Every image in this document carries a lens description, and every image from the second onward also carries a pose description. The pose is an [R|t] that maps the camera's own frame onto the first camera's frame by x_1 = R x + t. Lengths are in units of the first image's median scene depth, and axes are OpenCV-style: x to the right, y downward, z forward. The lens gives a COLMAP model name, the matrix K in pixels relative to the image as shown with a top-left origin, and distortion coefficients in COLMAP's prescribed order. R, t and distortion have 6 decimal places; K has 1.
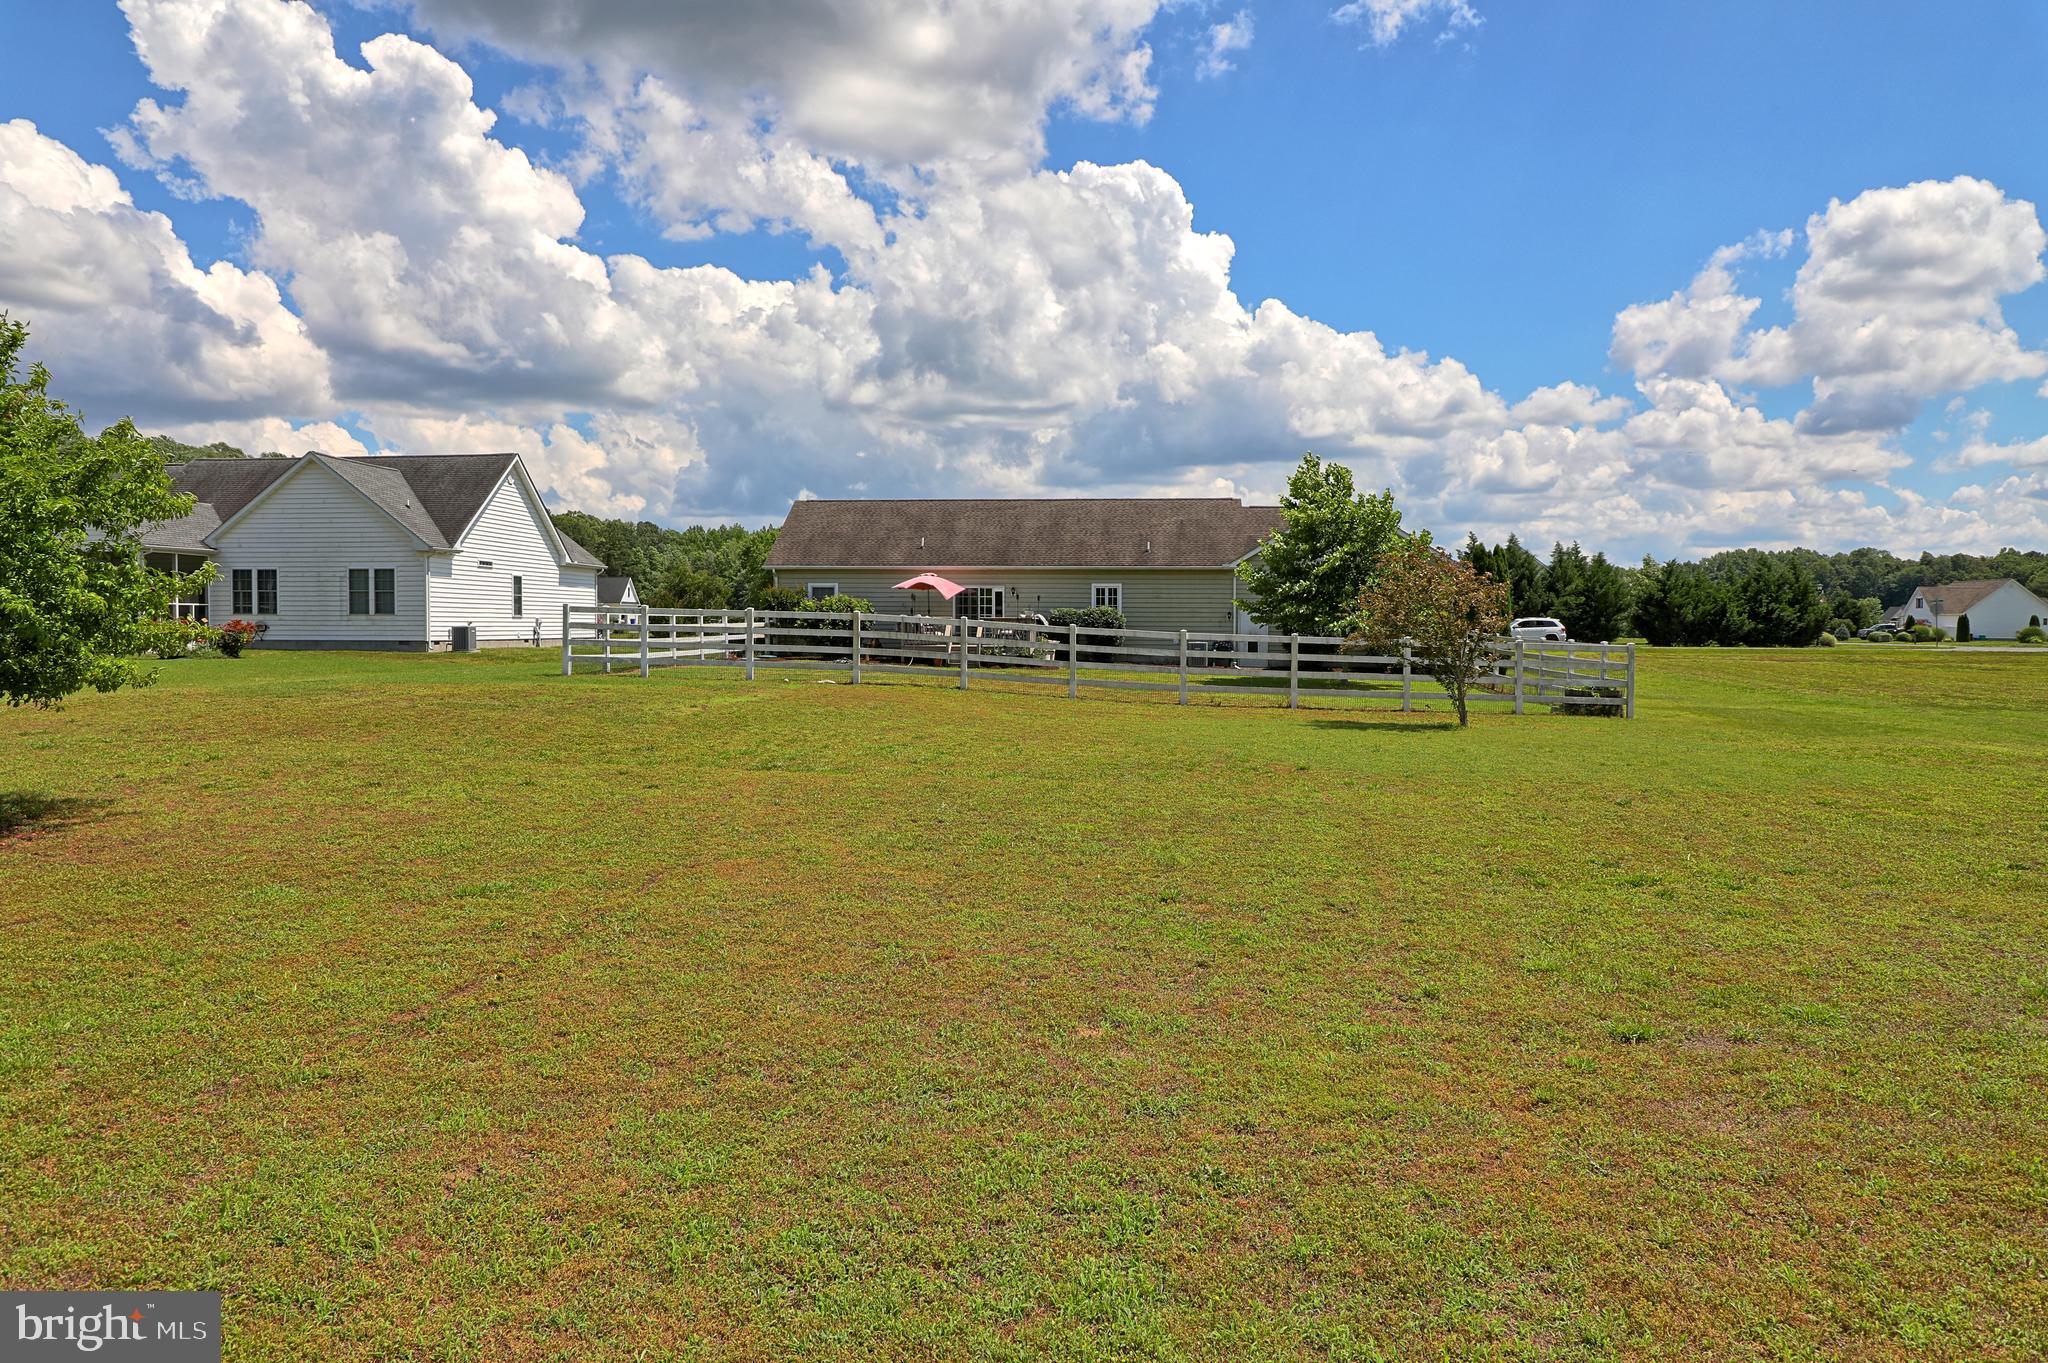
lens RADIAL K [[1392.3, 0, 1032.3], [0, 1392.3, 675.4], [0, 0, 1]] dist [-0.076286, 0.044963]
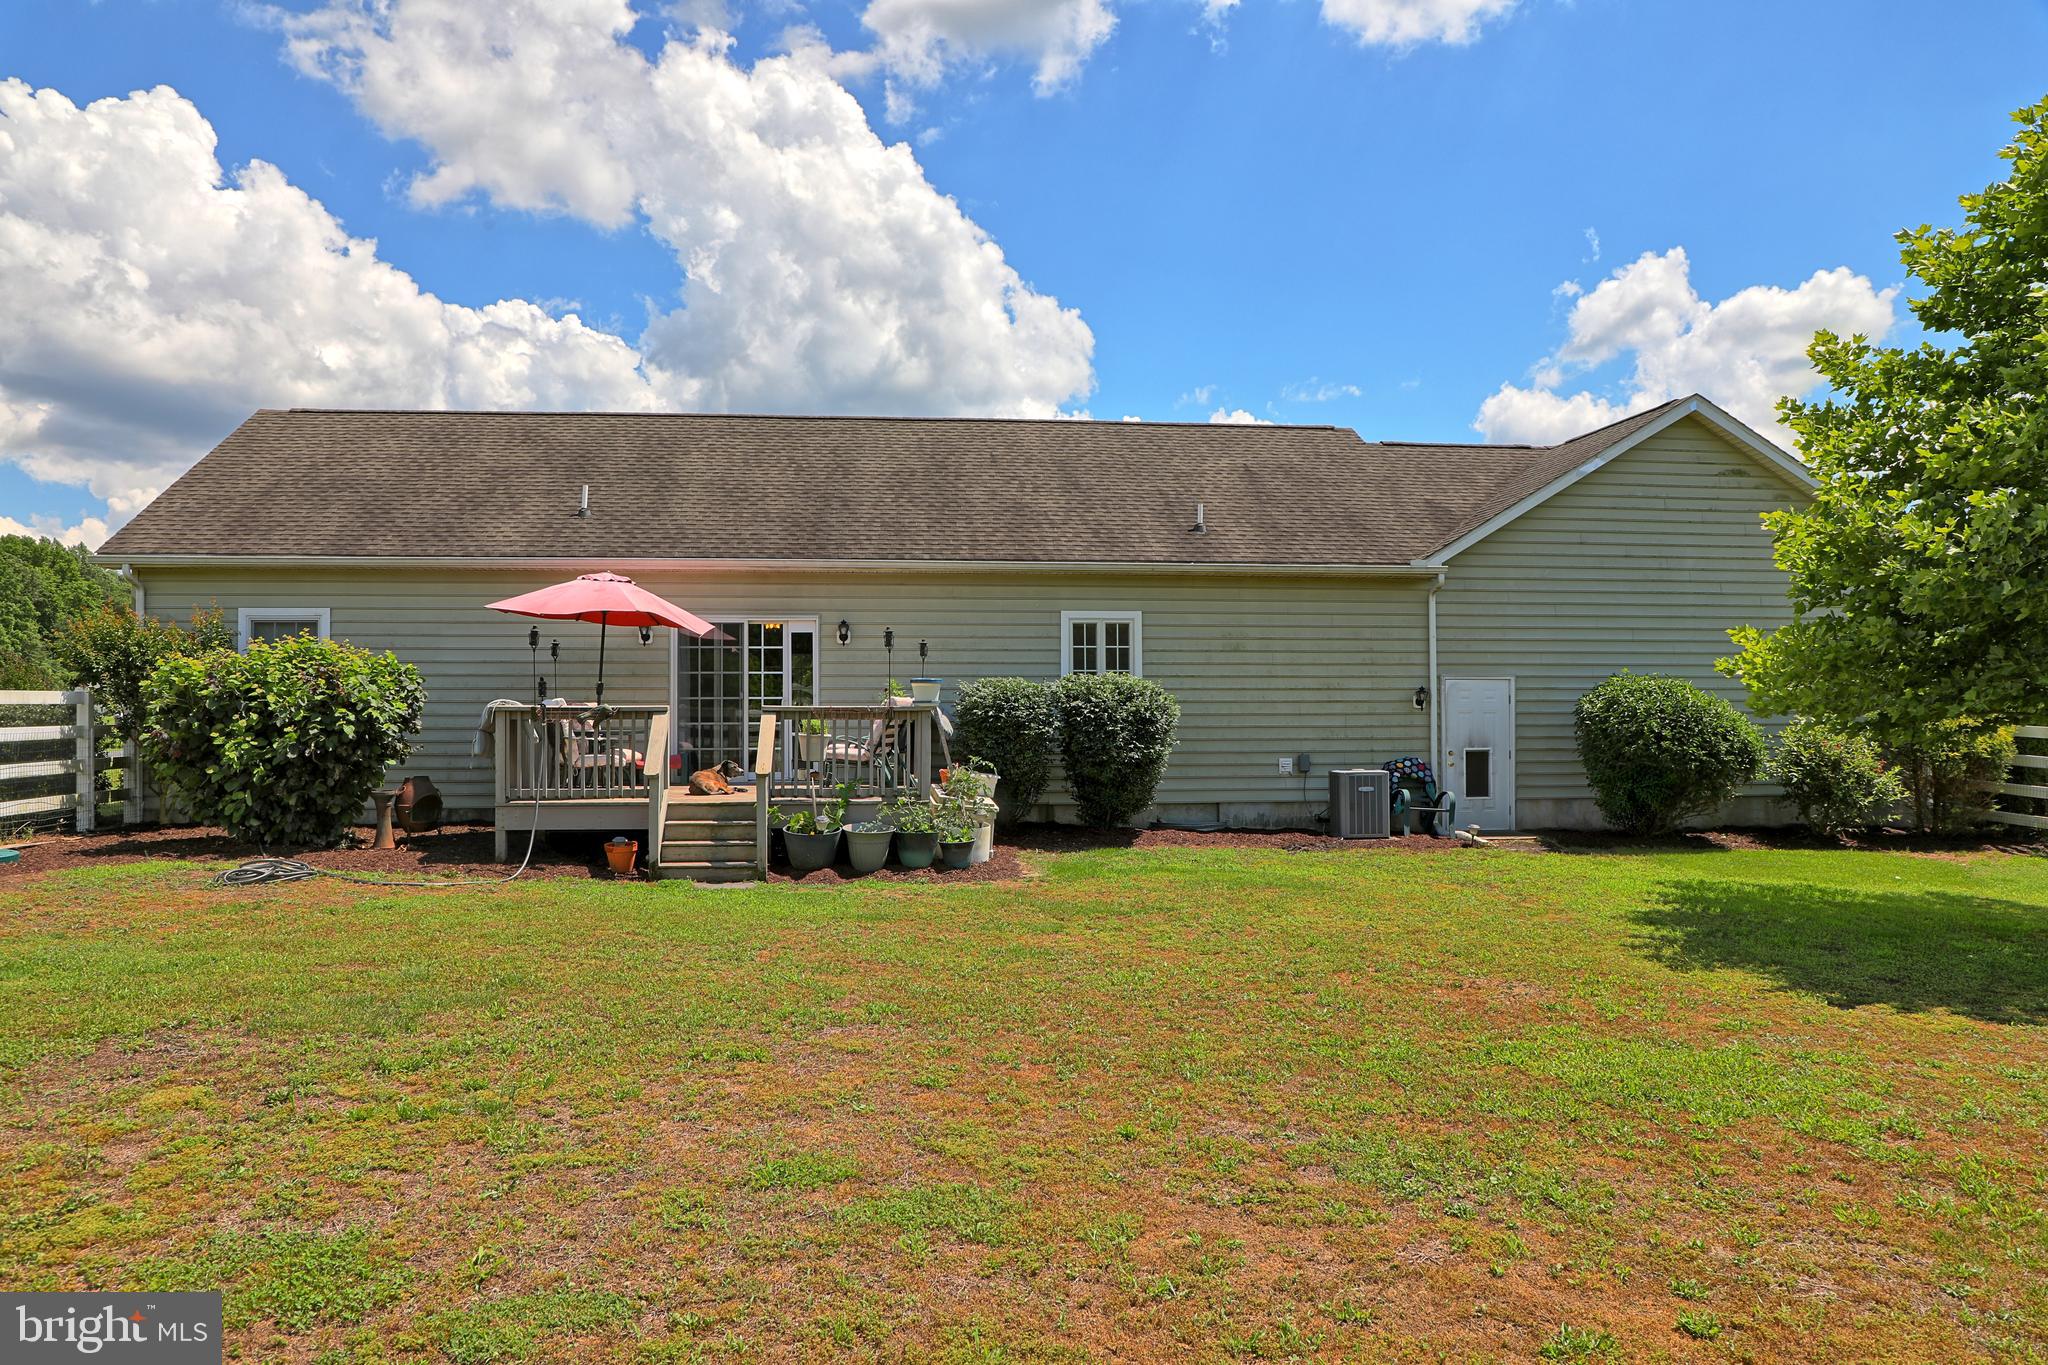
lens RADIAL K [[1392.3, 0, 1032.3], [0, 1392.3, 676.4], [0, 0, 1]] dist [-0.076286, 0.044963]
pose [[0.978817, -0.003252, 0.204712, -0.038926], [0.015357, 0.998223, -0.057572, -0.027326], [-0.204161, 0.059497, 0.977128, 0.632667]]
